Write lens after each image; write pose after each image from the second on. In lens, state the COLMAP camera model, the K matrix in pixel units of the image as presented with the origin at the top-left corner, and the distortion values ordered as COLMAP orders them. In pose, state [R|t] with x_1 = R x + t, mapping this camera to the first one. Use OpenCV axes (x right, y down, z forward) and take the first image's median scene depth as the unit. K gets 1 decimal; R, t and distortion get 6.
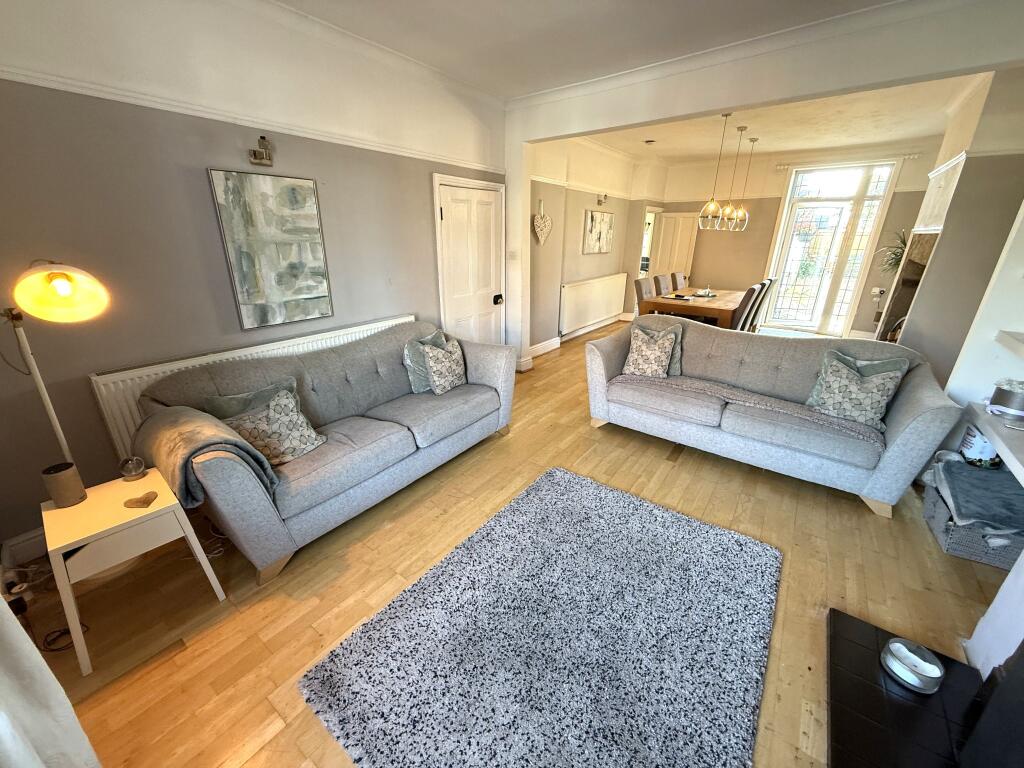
lens RADIAL K [[406.4, 0, 508.2], [0, 406.4, 384.5], [0, 0, 1]] dist [-0.000795, 0.000128]
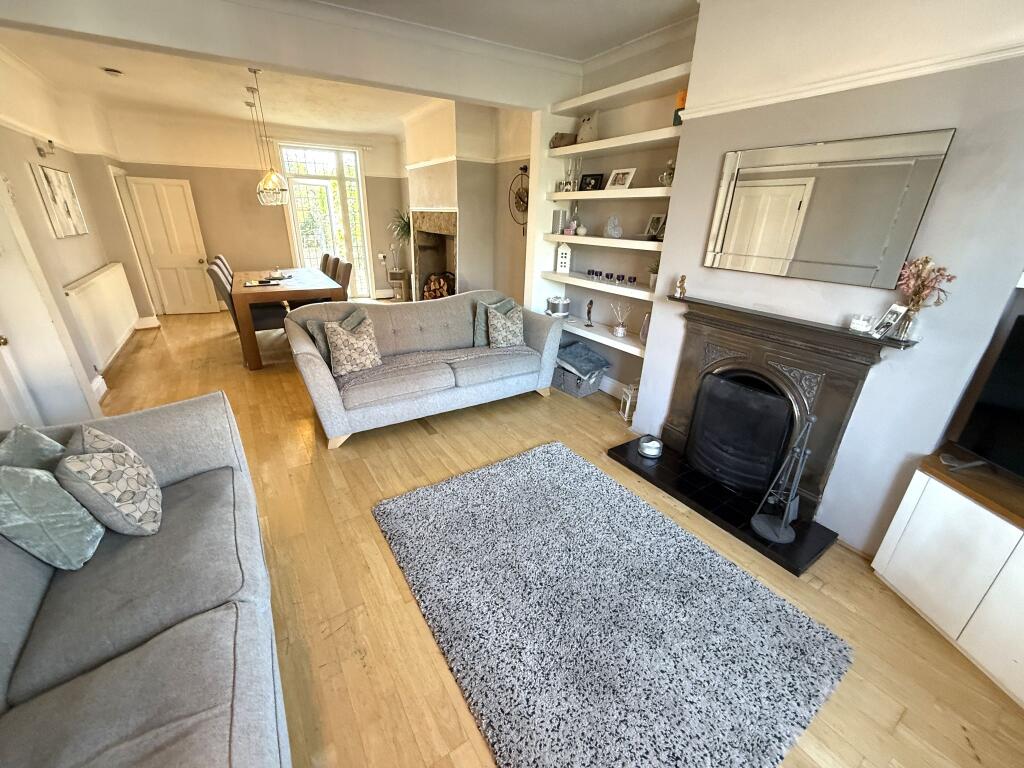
lens RADIAL K [[406.4, 0, 508.2], [0, 406.4, 384.5], [0, 0, 1]] dist [-0.000795, 0.000128]
pose [[0.347175, -0.360174, 0.865878, -0.413466], [0.308422, 0.915797, 0.257276, -0.145746], [-0.885633, 0.177736, 0.429027, 0.379356]]
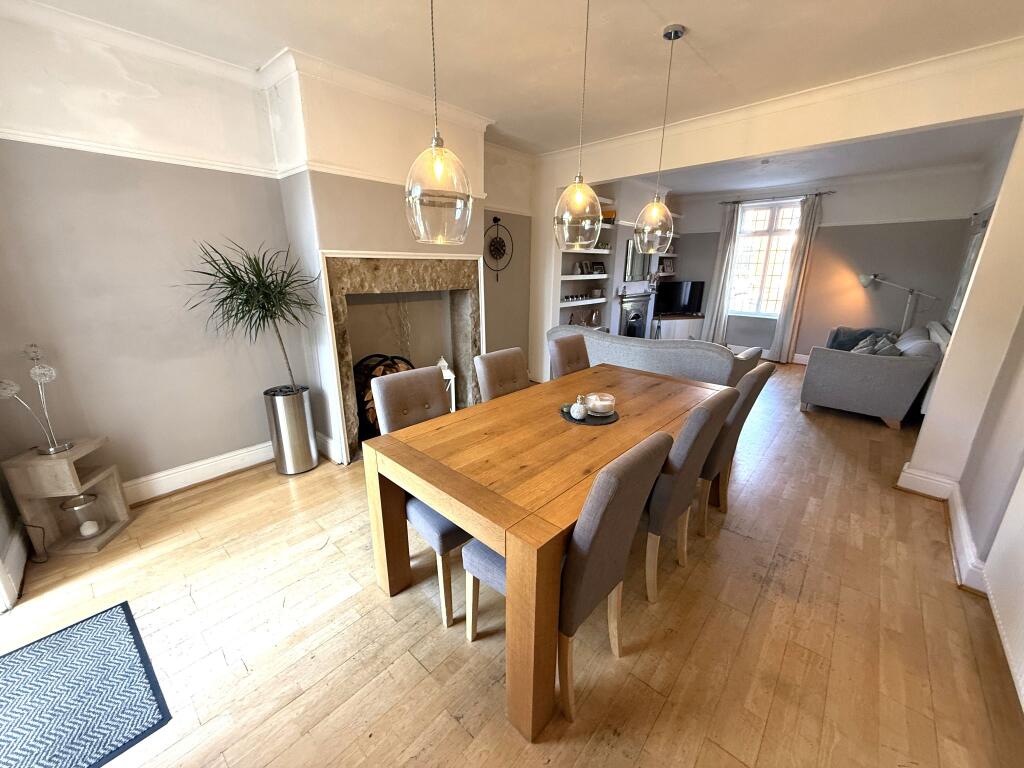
lens RADIAL K [[406.4, 0, 508.2], [0, 406.4, 384.5], [0, 0, 1]] dist [-0.000795, 0.000128]
pose [[-0.995641, -0.039698, 0.084399, 1.018641], [0.018995, 0.799623, 0.600202, -0.924265], [-0.091314, 0.599189, -0.795383, 2.515753]]
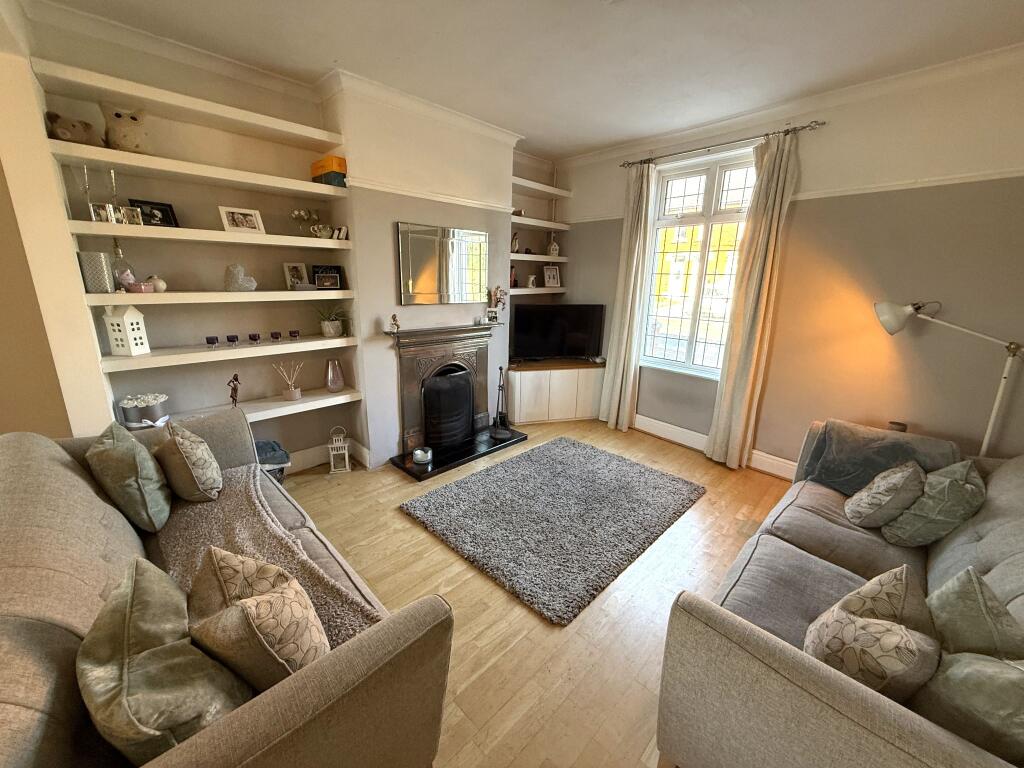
lens RADIAL K [[406.4, 0, 508.2], [0, 406.4, 384.5], [0, 0, 1]] dist [-0.000795, 0.000128]
pose [[-0.990708, -0.063371, 0.120340, 0.143881], [0.018489, 0.813845, 0.580787, -0.494467], [-0.134743, 0.577616, -0.805111, 1.334768]]
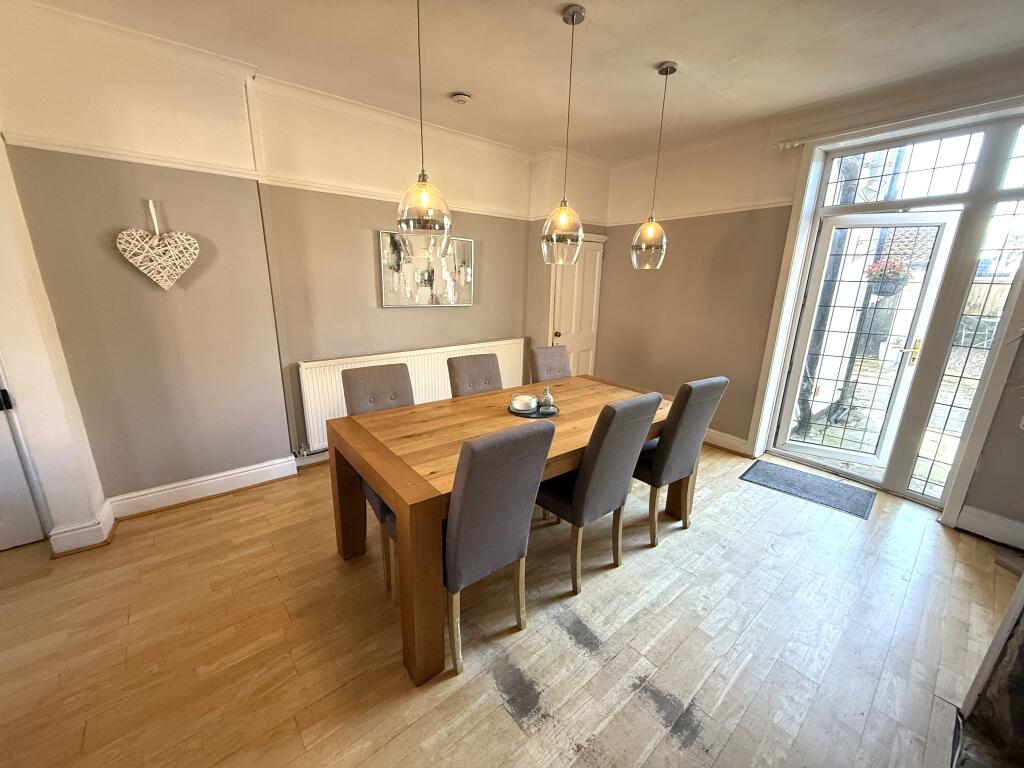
lens RADIAL K [[406.4, 0, 508.2], [0, 406.4, 384.5], [0, 0, 1]] dist [-0.000795, 0.000128]
pose [[0.972214, 0.072071, -0.222724, 1.064669], [-0.093826, 0.991631, -0.088679, -0.393785], [0.214469, 0.107112, 0.970840, 1.090577]]
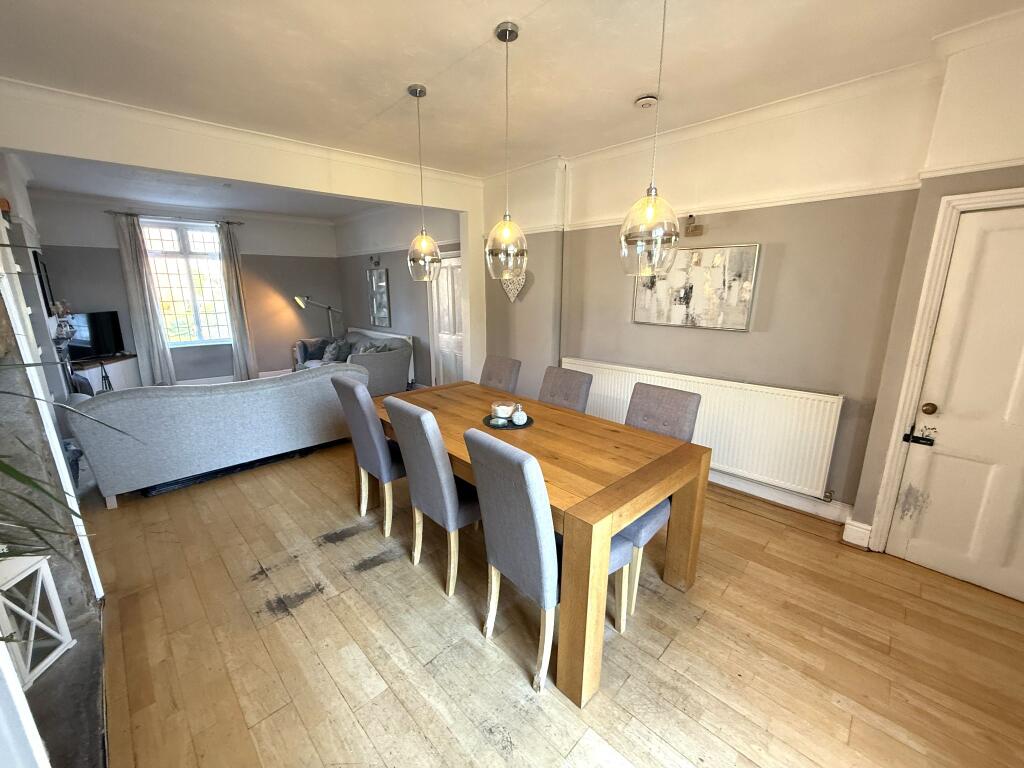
lens RADIAL K [[406.4, 0, 508.2], [0, 406.4, 384.5], [0, 0, 1]] dist [-0.000795, 0.000128]
pose [[-0.147747, 0.215696, -0.965218, 1.747123], [-0.348050, 0.902162, 0.254882, -0.711082], [0.925760, 0.373603, -0.058219, 1.951699]]
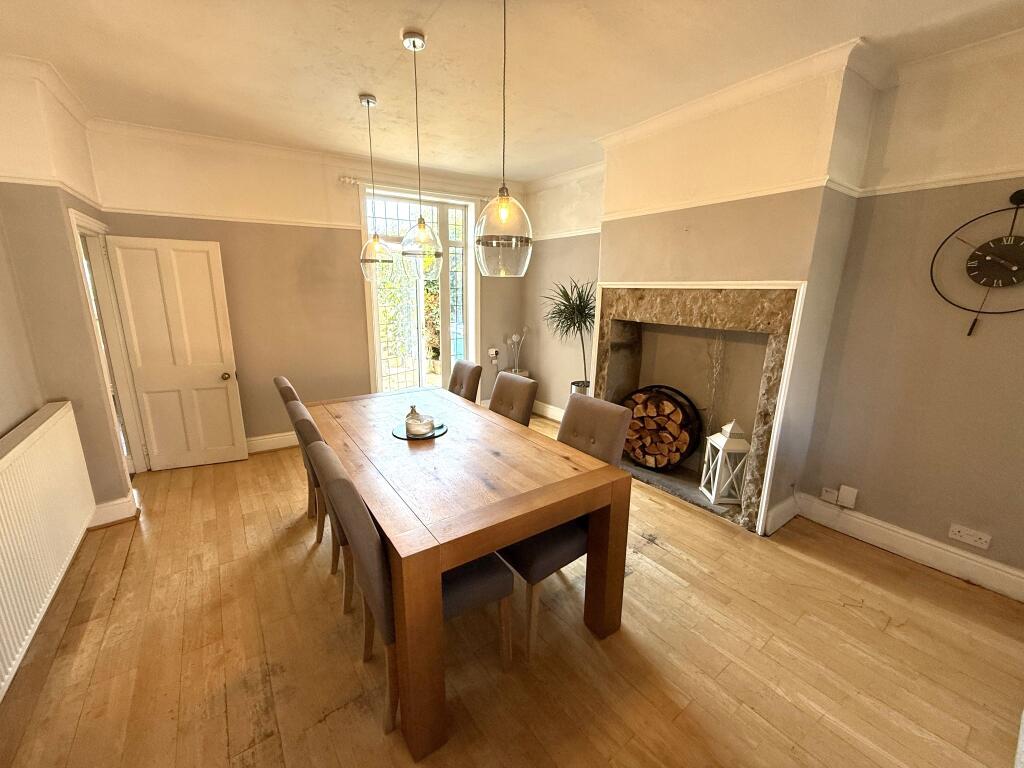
lens RADIAL K [[406.4, 0, 508.2], [0, 406.4, 384.5], [0, 0, 1]] dist [-0.000795, 0.000128]
pose [[0.303352, -0.223198, 0.926370, 0.254561], [0.326553, 0.937660, 0.118984, -0.546652], [-0.895177, 0.266415, 0.357326, 1.461404]]
